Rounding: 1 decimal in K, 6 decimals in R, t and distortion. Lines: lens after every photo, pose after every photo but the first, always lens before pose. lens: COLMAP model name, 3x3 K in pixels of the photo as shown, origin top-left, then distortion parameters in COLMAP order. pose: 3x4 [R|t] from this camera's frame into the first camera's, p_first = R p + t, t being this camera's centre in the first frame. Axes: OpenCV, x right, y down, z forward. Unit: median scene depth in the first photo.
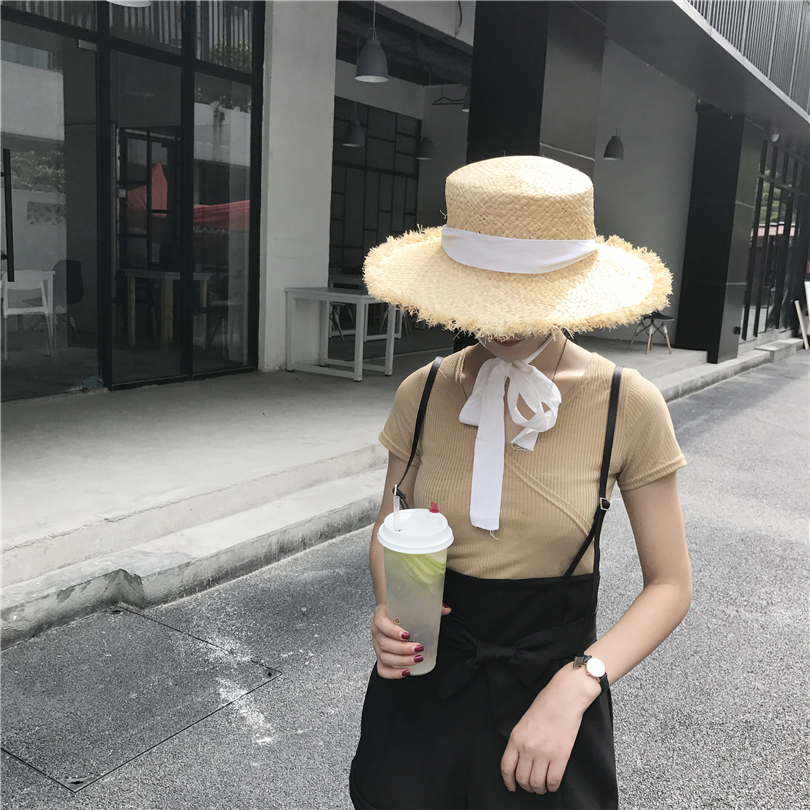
lens RADIAL K [[909.4, 0, 413.6], [0, 909.4, 404.6], [0, 0, 1]] dist [0.094637, -0.297538]
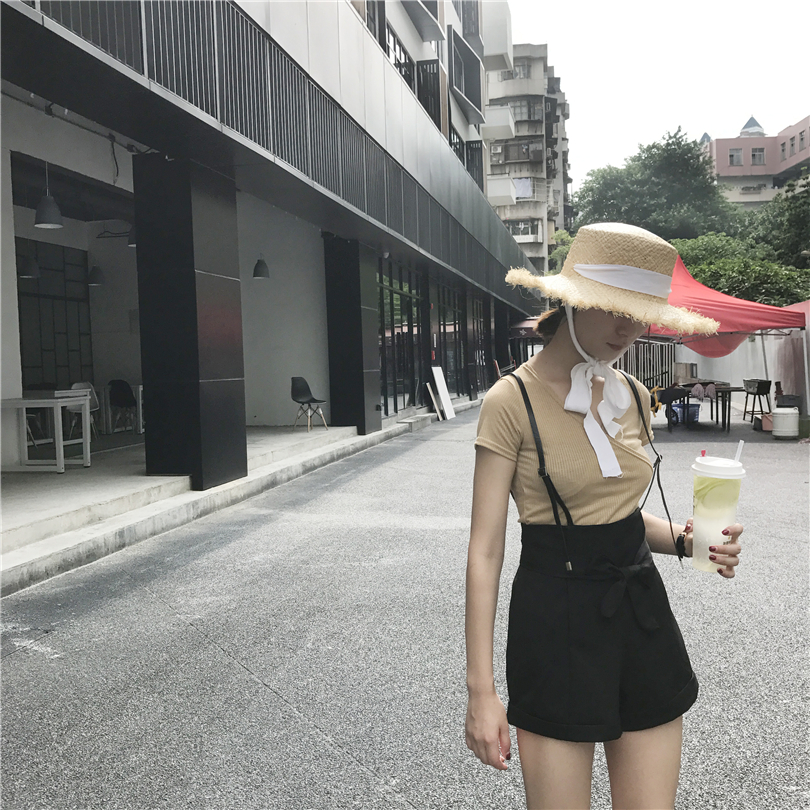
lens RADIAL K [[909.4, 0, 413.6], [0, 909.4, 404.6], [0, 0, 1]] dist [0.094637, -0.297538]
pose [[0.936237, -0.096136, 0.337961, -0.023232], [0.136836, 0.985665, -0.098690, 0.055534], [-0.323628, 0.138643, 0.935972, -0.217450]]
